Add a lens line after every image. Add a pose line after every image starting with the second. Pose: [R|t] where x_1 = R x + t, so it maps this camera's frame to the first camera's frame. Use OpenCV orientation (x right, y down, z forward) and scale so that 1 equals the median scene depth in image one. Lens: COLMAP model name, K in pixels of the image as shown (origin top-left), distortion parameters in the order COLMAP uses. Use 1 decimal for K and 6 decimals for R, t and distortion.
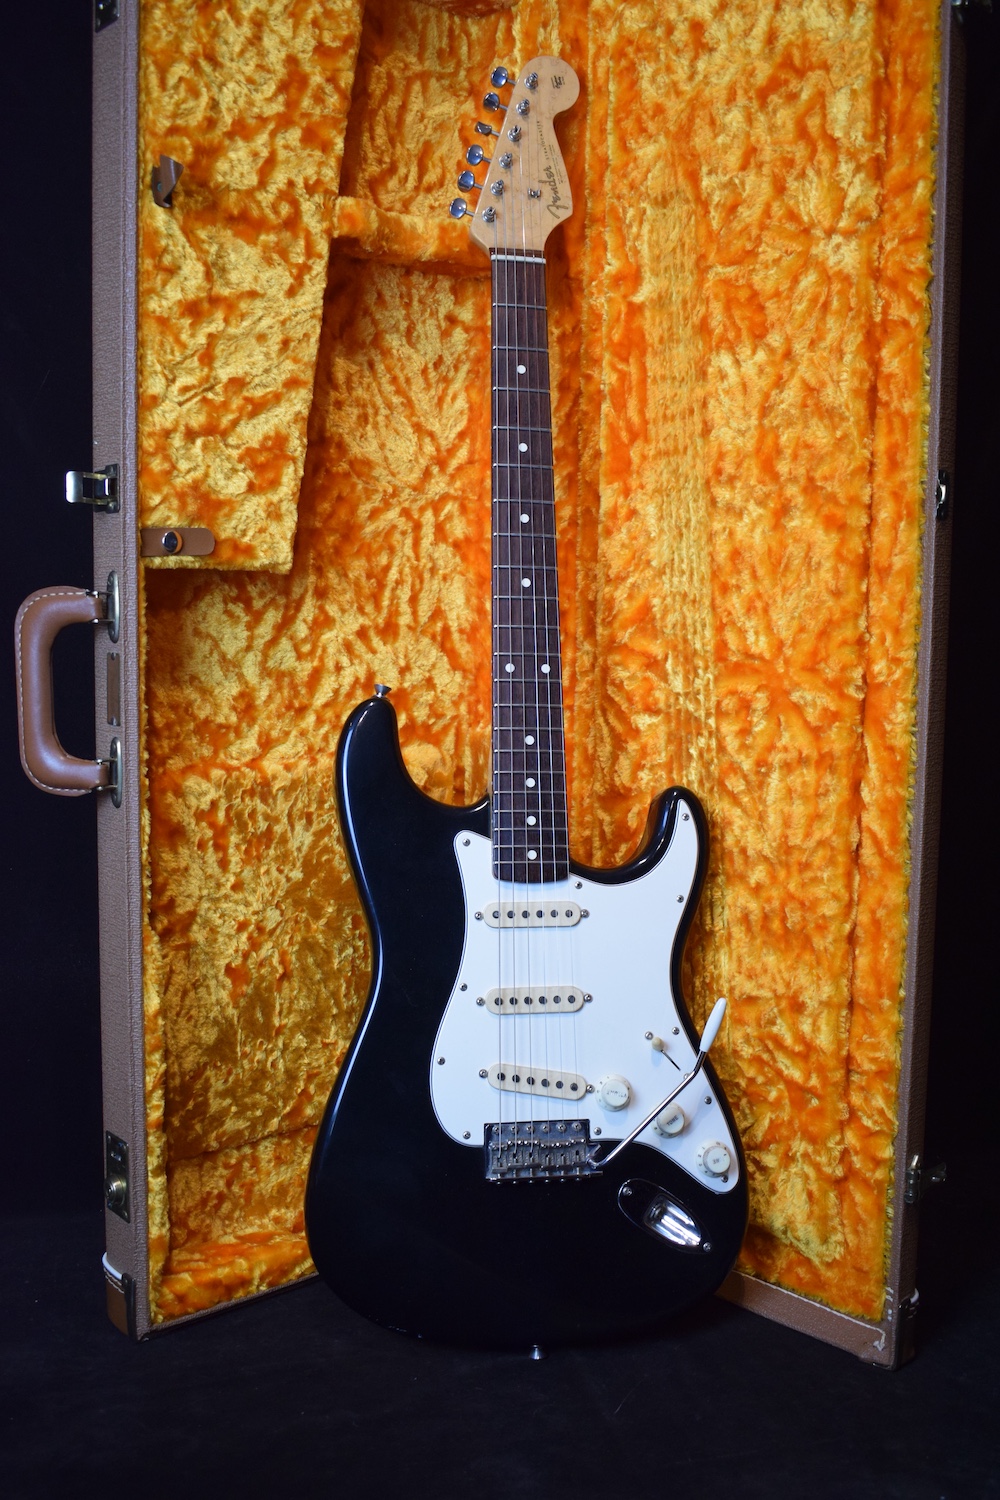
lens RADIAL K [[1471.6, 0, 501.2], [0, 1471.6, 753.1], [0, 0, 1]] dist [-0.068670, -0.007984]
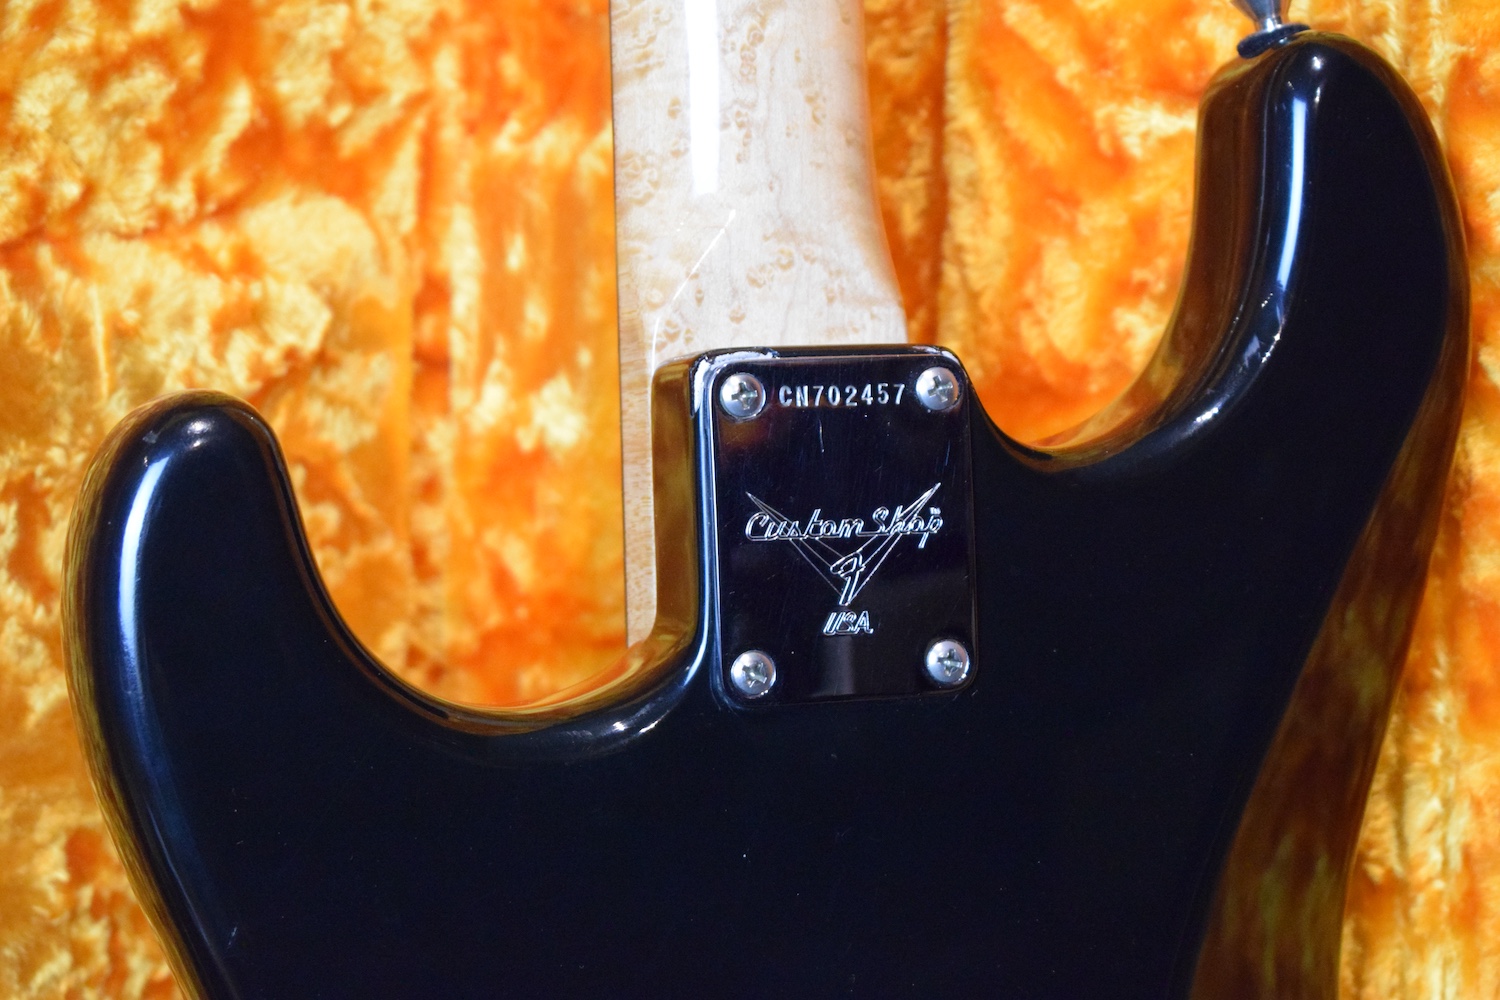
lens RADIAL K [[3272.9, 0, 799.1], [0, 3272.9, 510.6], [0, 0, 1]] dist [0.078351, -0.239520]
pose [[0.983999, -0.013800, 0.177639, -0.080273], [-0.006739, 0.993400, 0.114505, -0.020780], [-0.178047, -0.113870, 0.977411, 0.414665]]
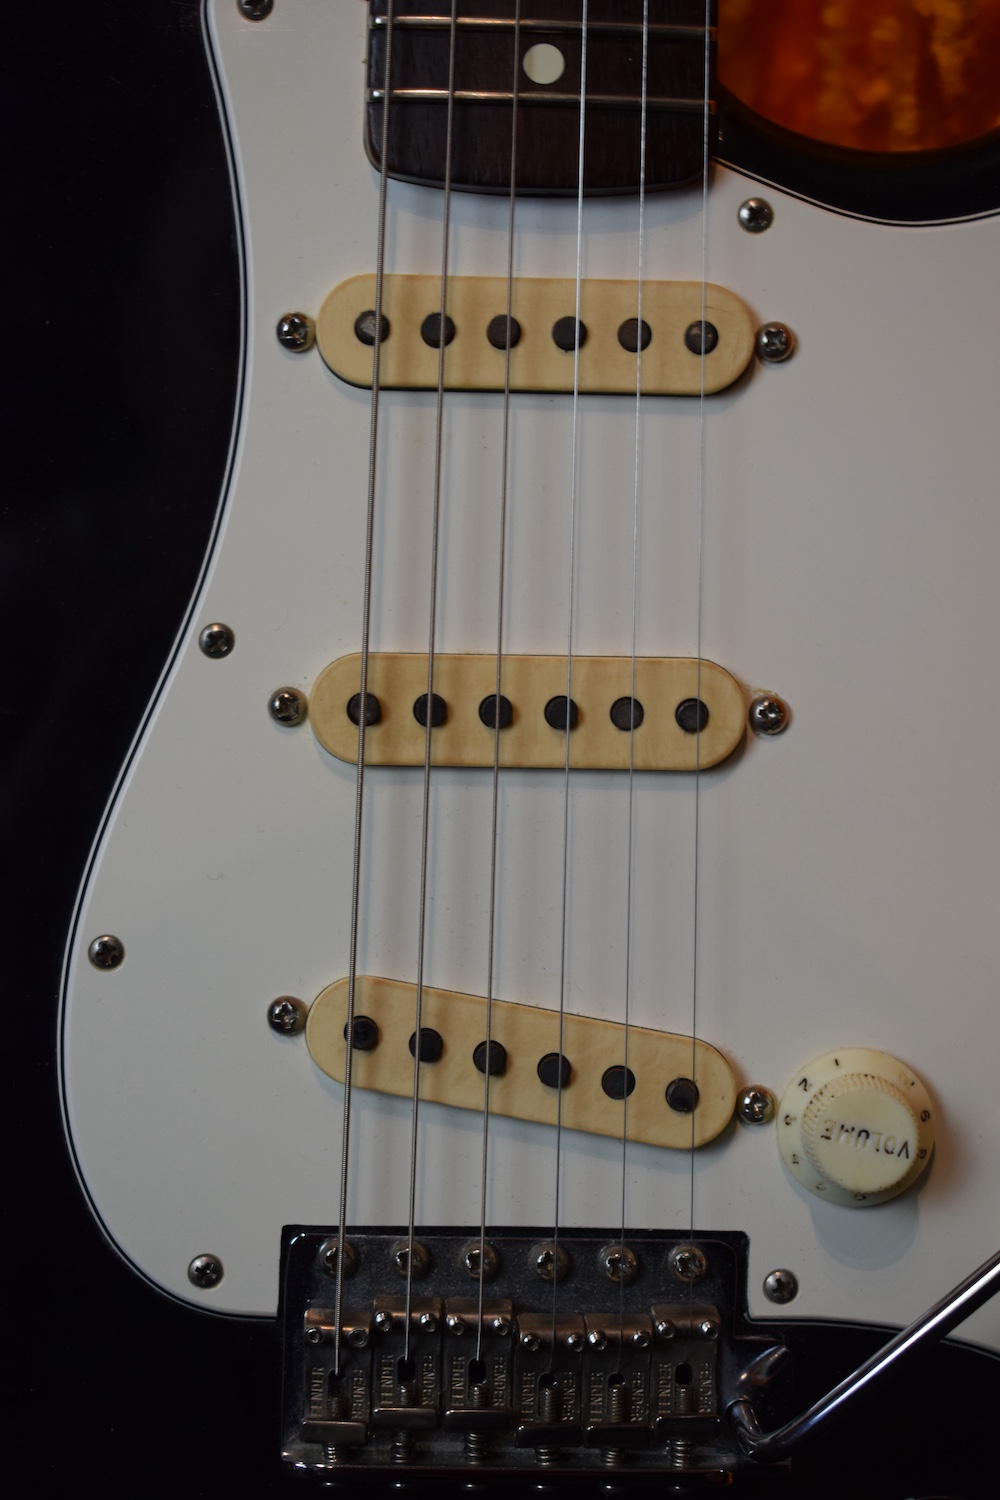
lens RADIAL K [[2818.8, 0, 500.0], [0, 2818.8, 750.0], [0, 0, 1]] dist [0.023805, 0.022250]
pose [[0.988910, 0.049952, -0.139865, 0.074531], [-0.024677, 0.983916, 0.176920, 0.090141], [0.146452, -0.171506, 0.974237, 0.532955]]
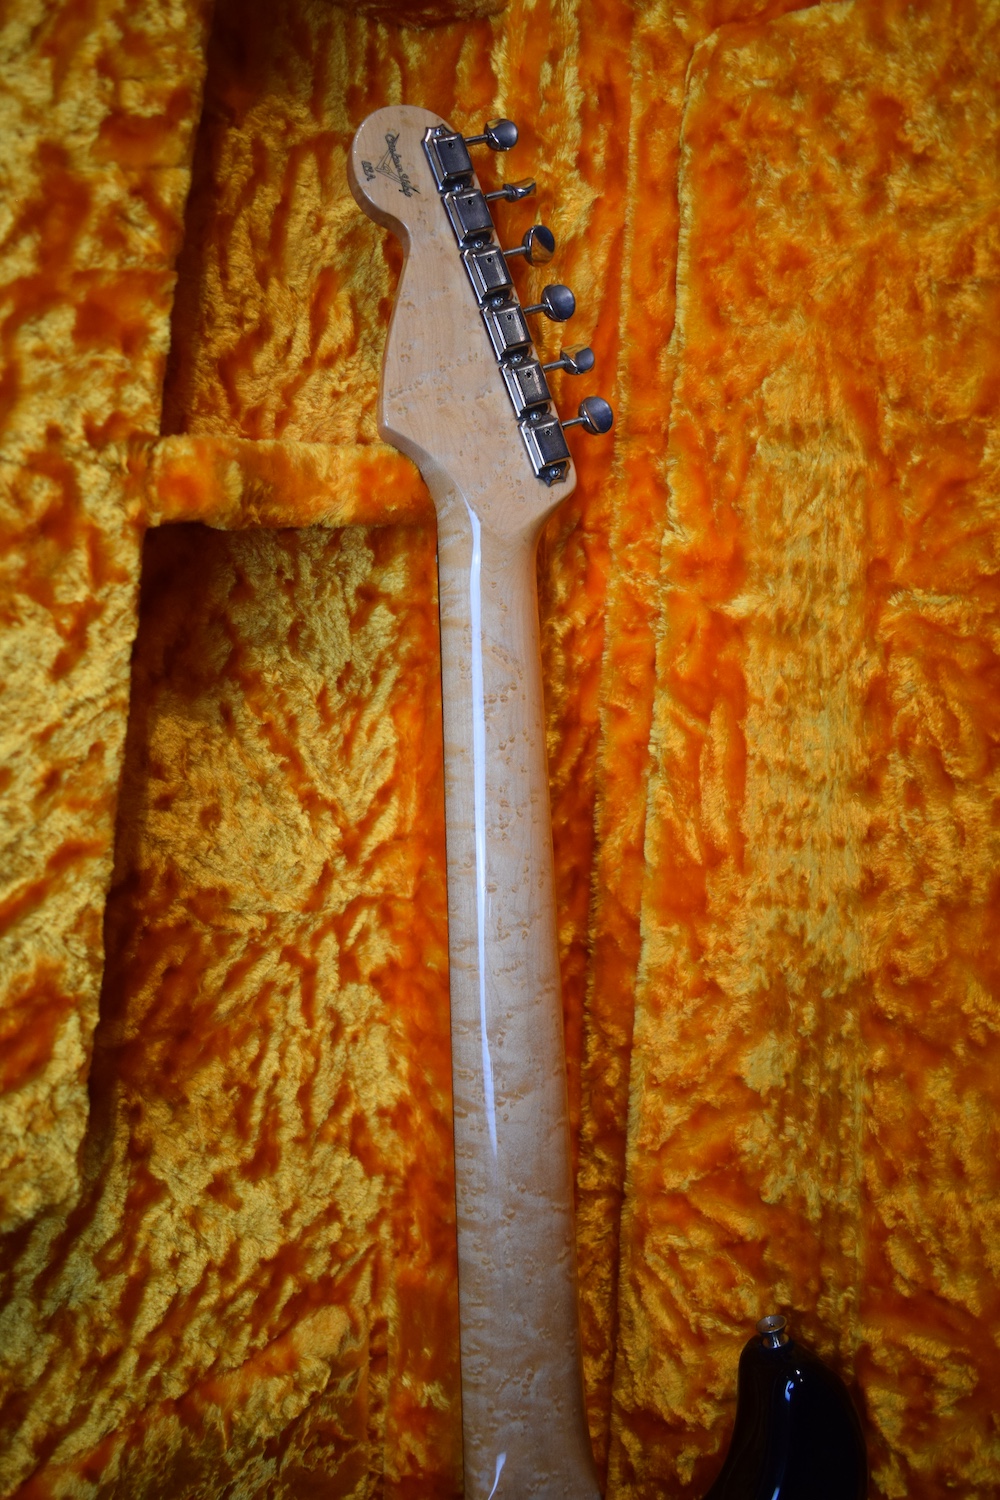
lens RADIAL K [[1378.6, 0, 500.0], [0, 1378.6, 750.0], [0, 0, 1]] dist [-0.084457, 0.001556]
pose [[0.989747, -0.007480, 0.142638, -0.064037], [-0.004325, 0.996600, 0.082275, -0.304259], [-0.142769, -0.082049, 0.986349, 0.516760]]
